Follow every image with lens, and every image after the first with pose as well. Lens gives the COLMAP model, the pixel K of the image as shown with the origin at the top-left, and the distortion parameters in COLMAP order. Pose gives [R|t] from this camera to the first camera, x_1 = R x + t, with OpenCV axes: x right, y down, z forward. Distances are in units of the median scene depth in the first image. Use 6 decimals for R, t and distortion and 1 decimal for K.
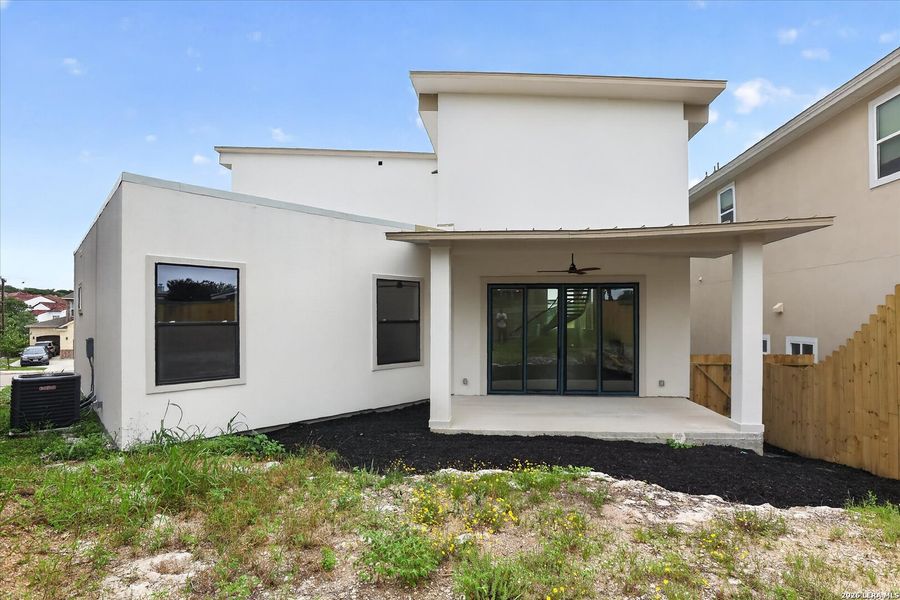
lens RADIAL K [[436.3, 0, 466.5], [0, 436.3, 316.4], [0, 0, 1]] dist [-0.052199, 0.019629]
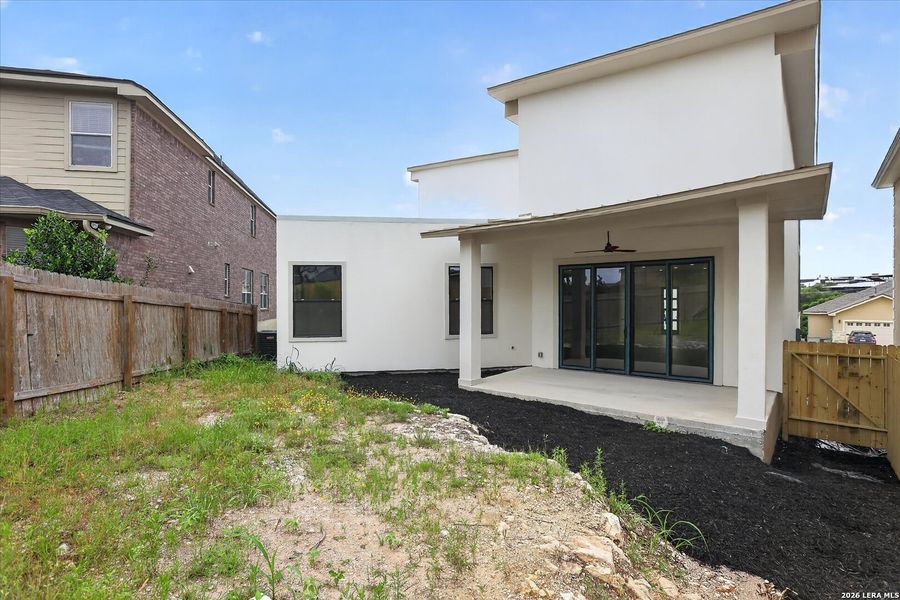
lens RADIAL K [[436.3, 0, 449.3], [0, 436.3, 302.3], [0, 0, 1]] dist [-0.052199, 0.019629]
pose [[0.818992, 0.001526, -0.573802, 0.540264], [0.003079, 0.999970, 0.007054, 0.008968], [0.573796, -0.007544, 0.818963, -0.036466]]
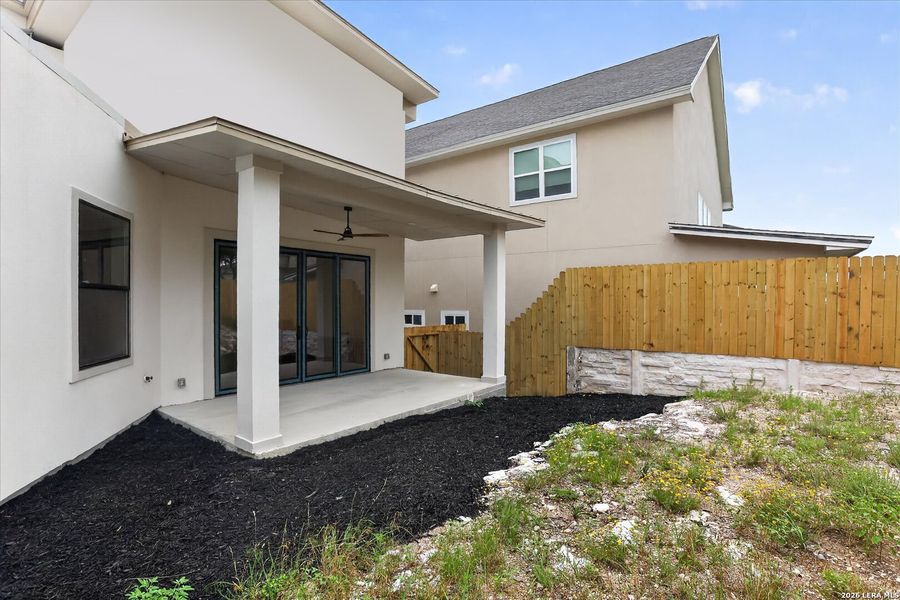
lens RADIAL K [[436.3, 0, 444.7], [0, 436.3, 305.9], [0, 0, 1]] dist [-0.052199, 0.019629]
pose [[0.509139, 0.000746, 0.860684, -0.425220], [-0.003725, 0.999992, 0.001337, 0.036588], [-0.860676, -0.003887, 0.509138, 0.402130]]
